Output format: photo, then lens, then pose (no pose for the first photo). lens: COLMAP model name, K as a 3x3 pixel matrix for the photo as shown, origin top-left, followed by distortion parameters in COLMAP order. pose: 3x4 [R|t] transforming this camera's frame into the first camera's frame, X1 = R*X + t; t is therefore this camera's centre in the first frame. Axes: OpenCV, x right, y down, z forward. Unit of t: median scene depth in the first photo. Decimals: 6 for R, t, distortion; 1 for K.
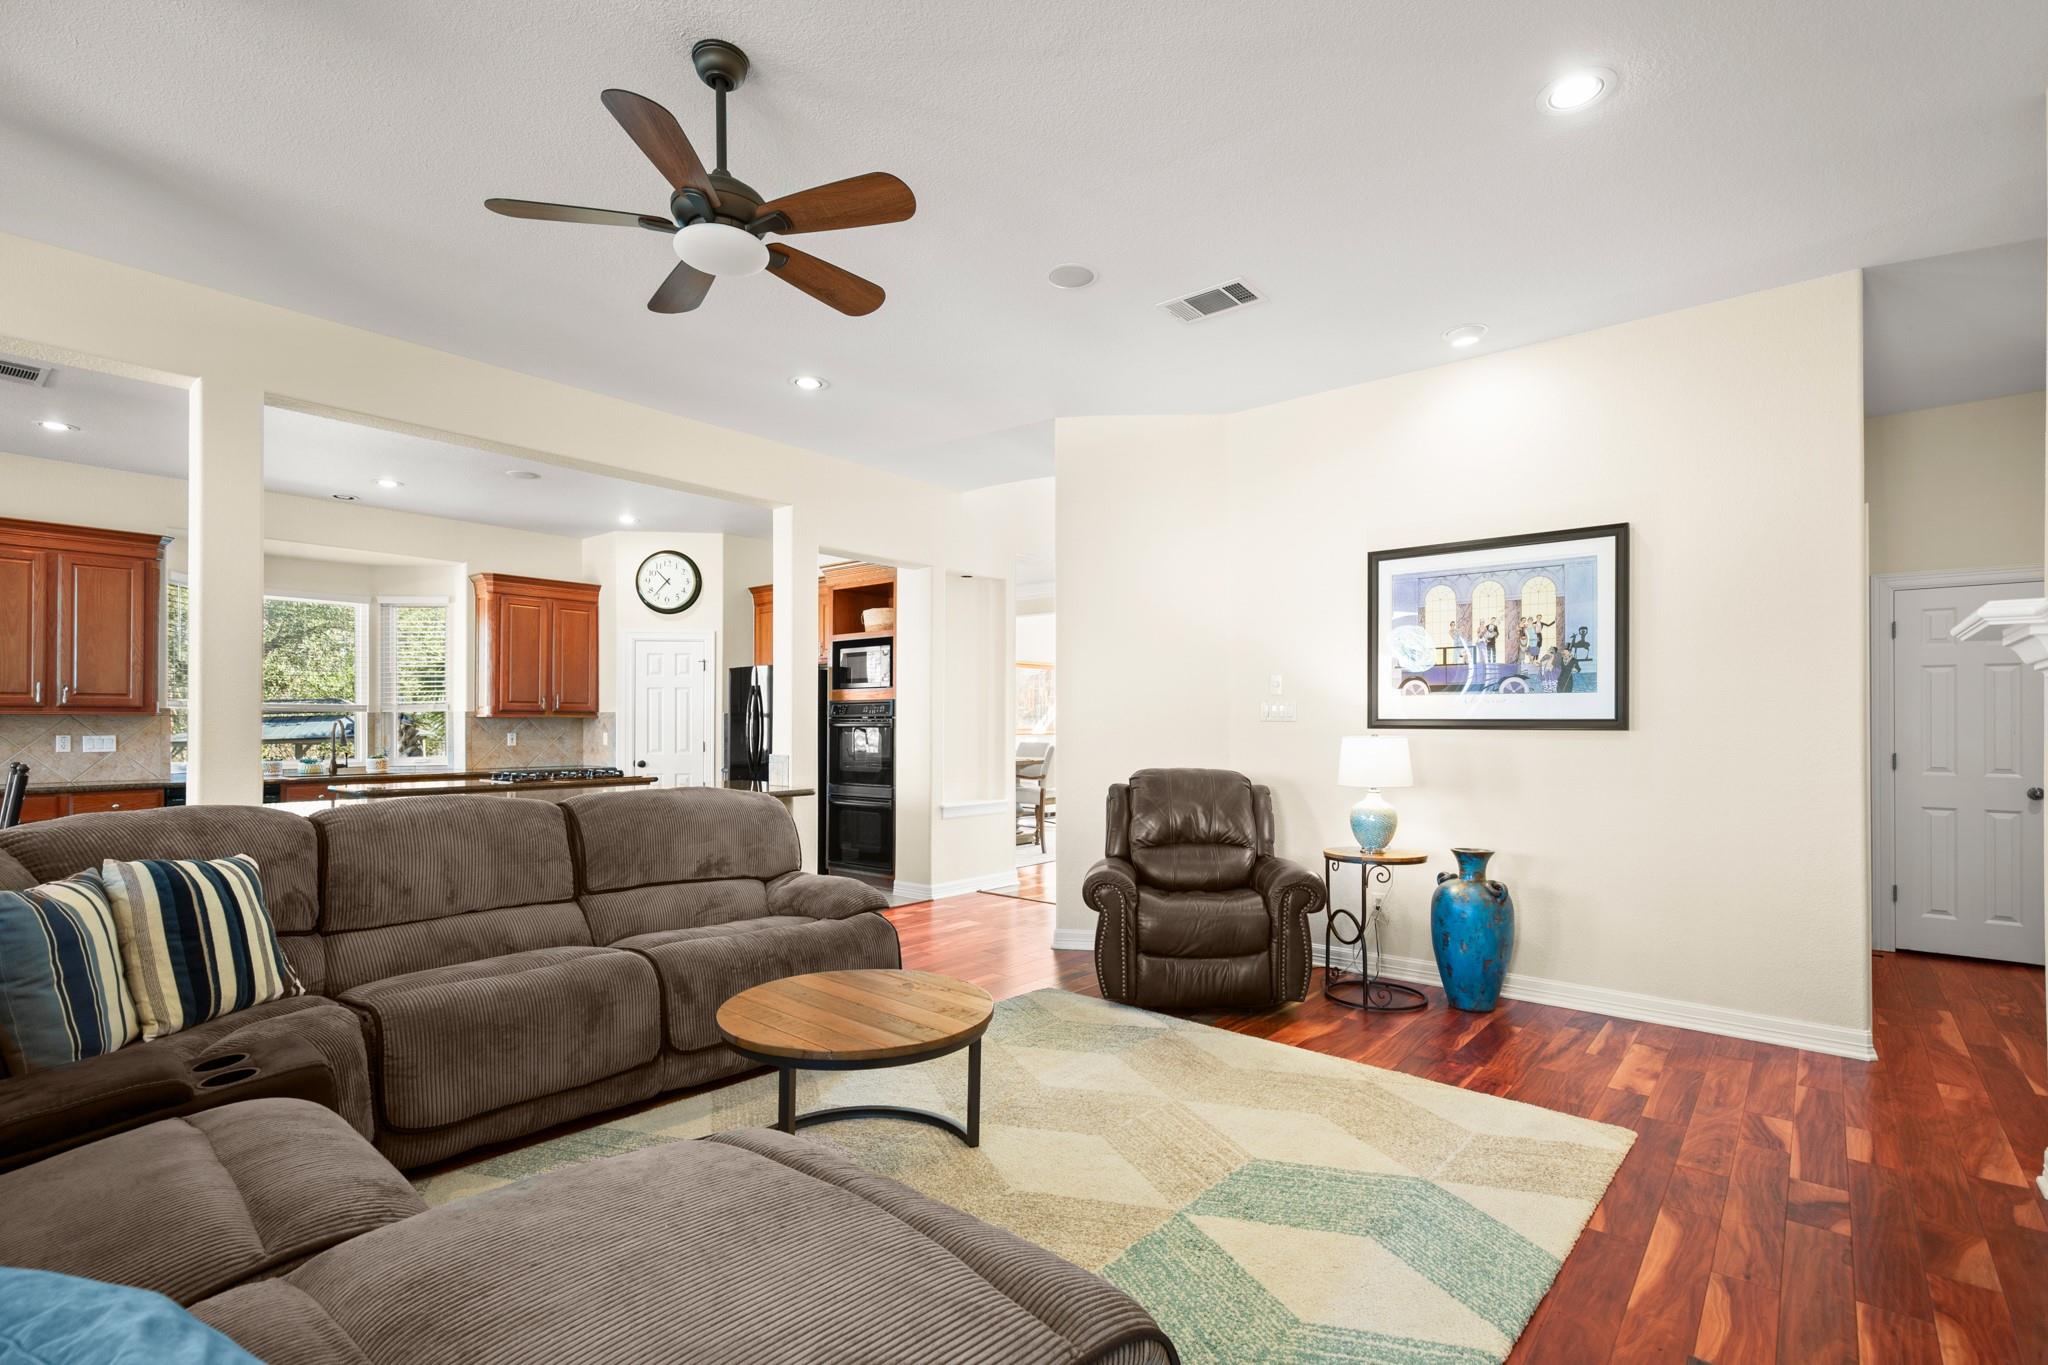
lens RADIAL K [[936.9, 0, 1041.6], [0, 936.9, 711.1], [0, 0, 1]] dist [-0.000506, 0.001585]
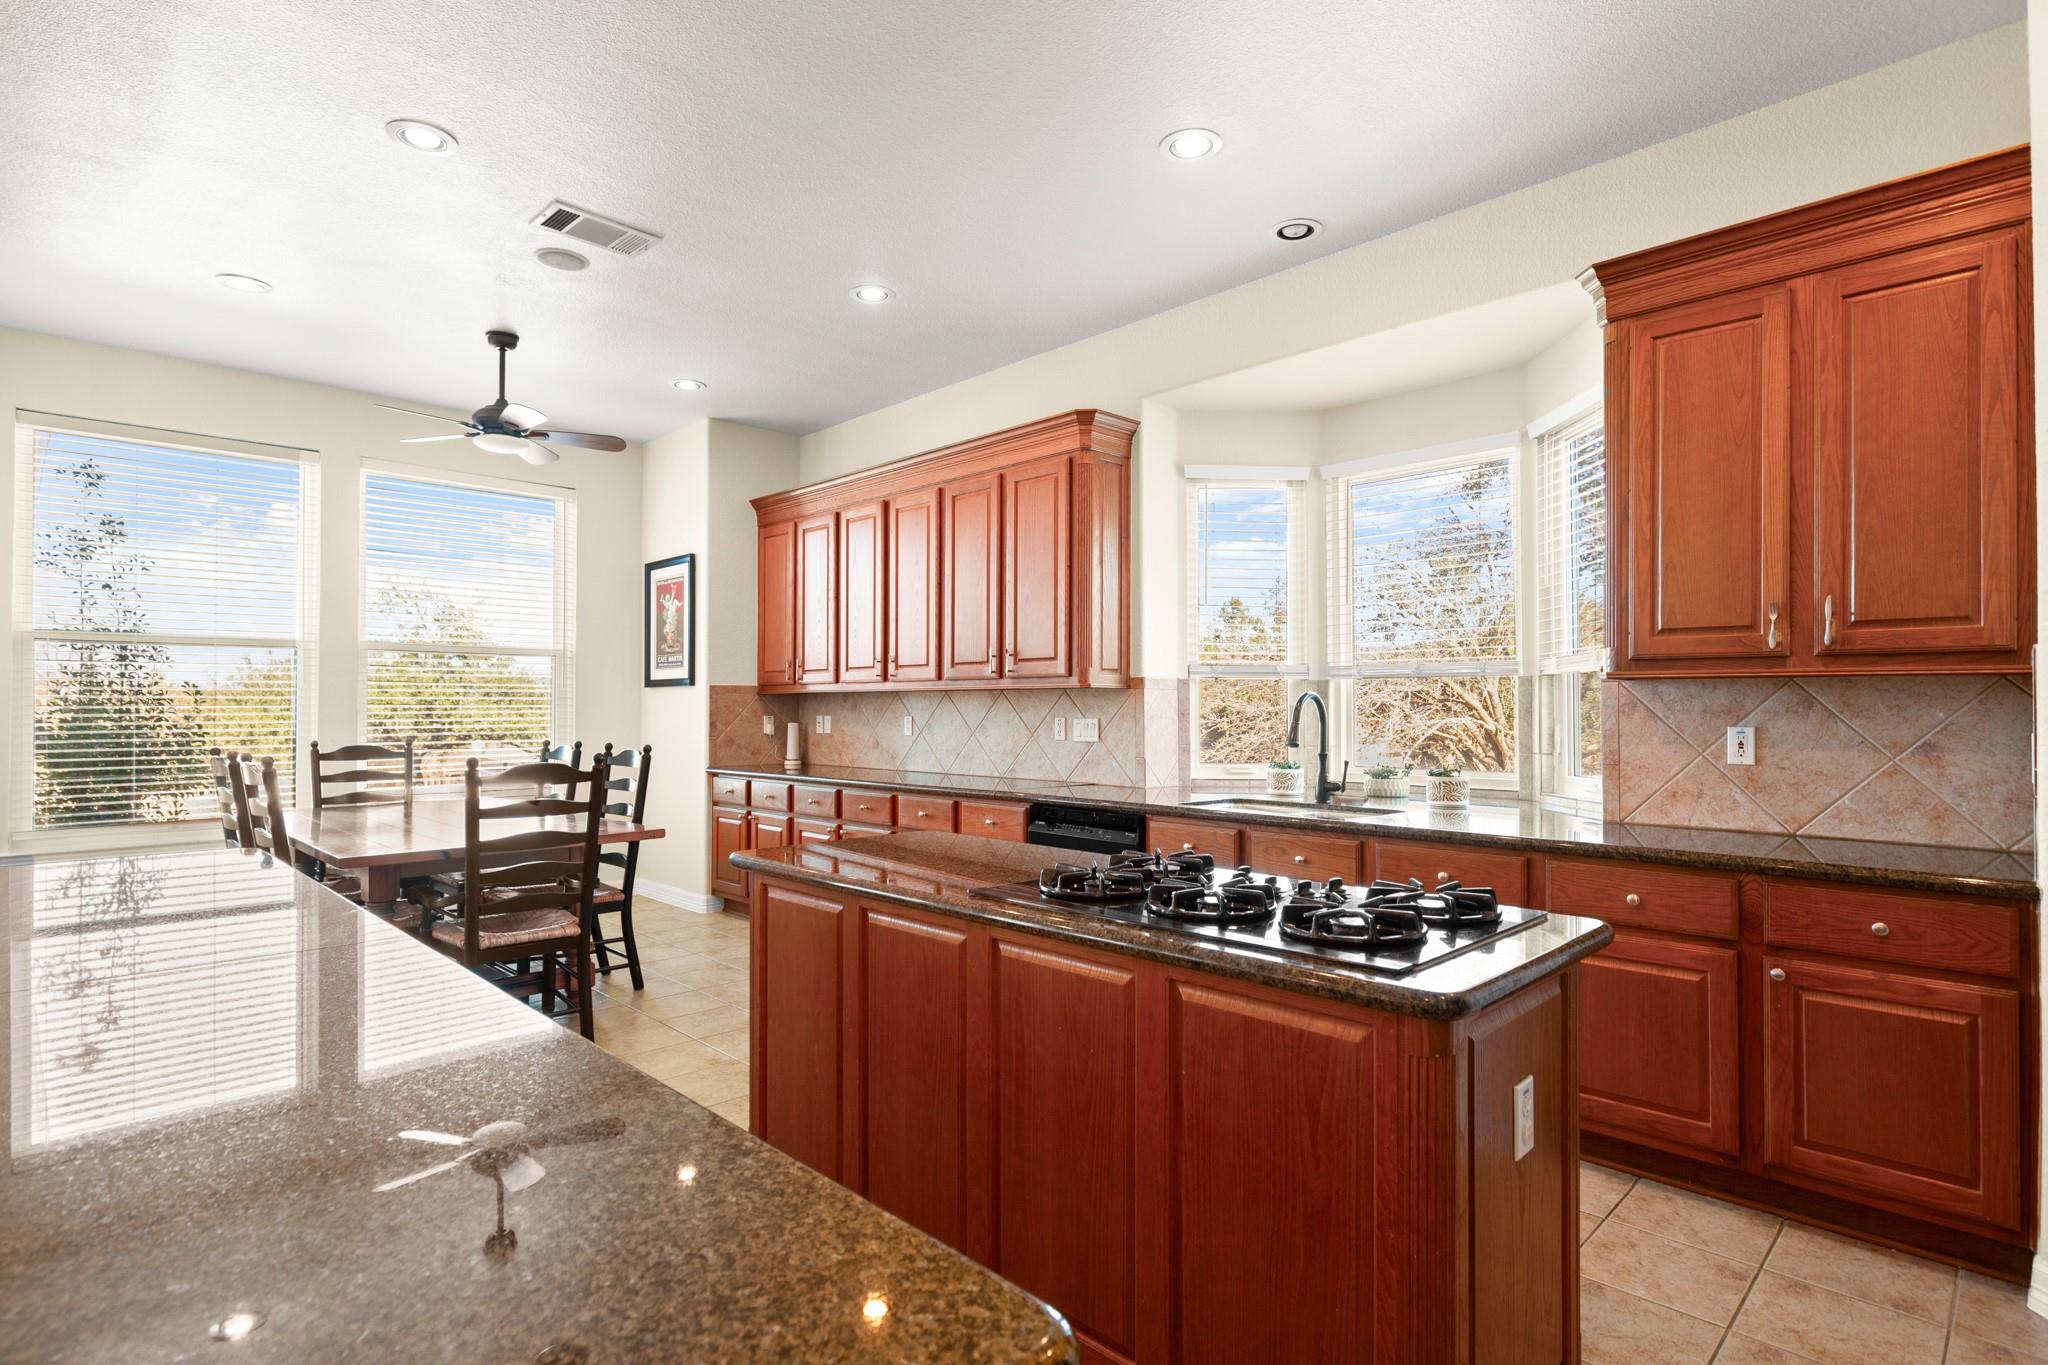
lens RADIAL K [[1025.4, 0, 1066.1], [0, 1025.4, 693.7], [0, 0, 1]] dist [0.048055, 0.000238]
pose [[-0.051851, 0.004129, -0.998646, -0.355841], [0.028759, 0.999583, 0.002640, 0.007557], [0.998241, -0.028584, -0.051948, 1.555092]]
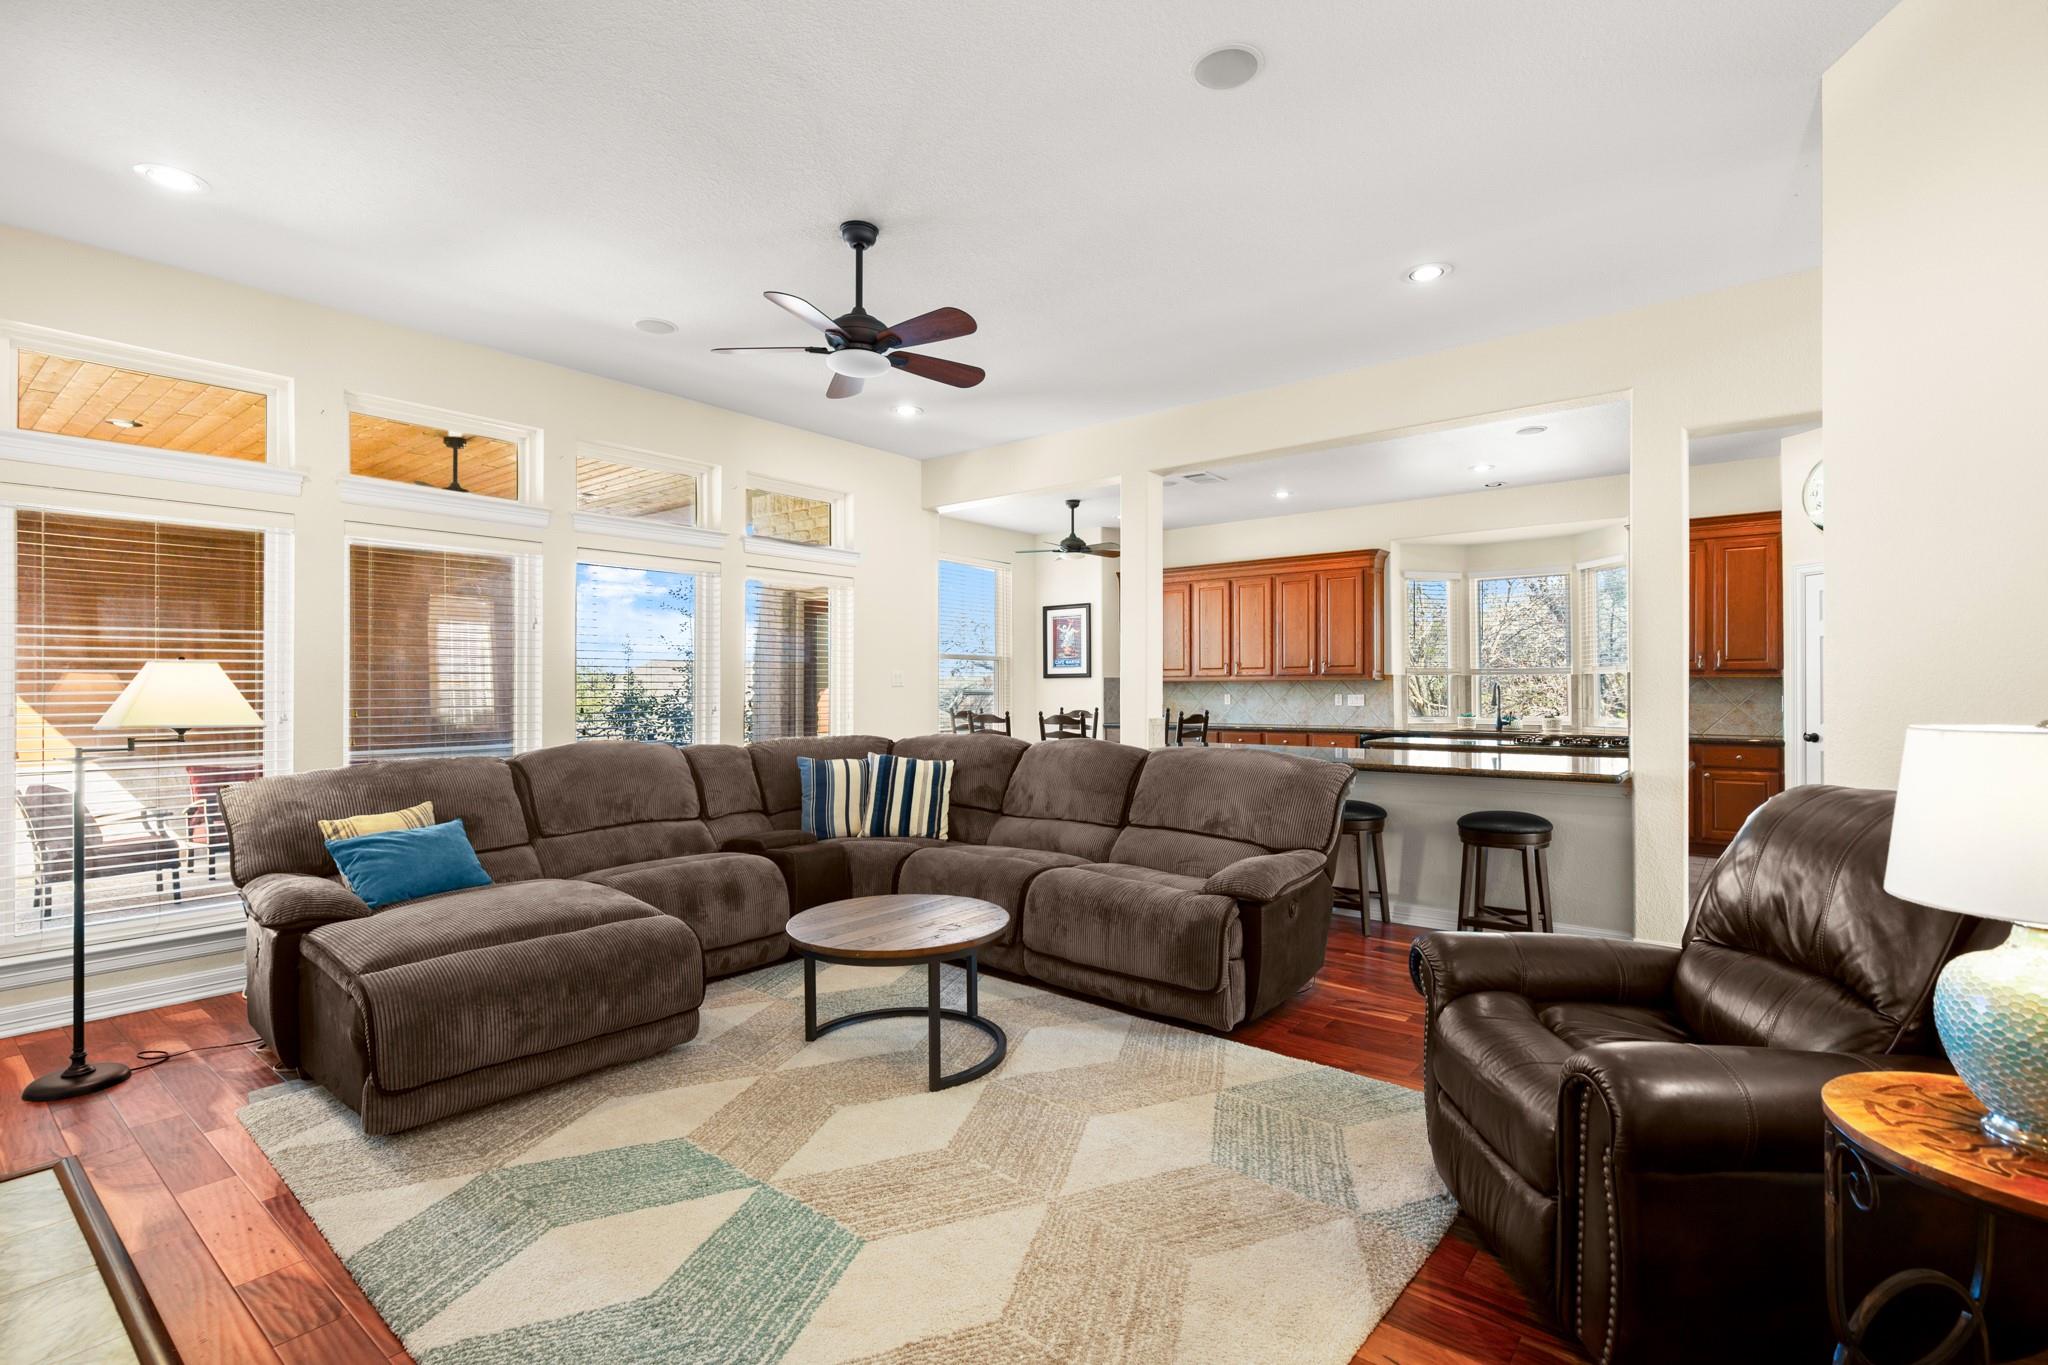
lens RADIAL K [[936.9, 0, 1025.2], [0, 936.9, 685.2], [0, 0, 1]] dist [-0.000506, 0.001585]
pose [[0.028349, -0.002042, -0.999596, 0.628080], [0.018776, 0.999823, -0.001510, 0.006696], [0.999422, -0.018726, 0.028382, 0.687679]]
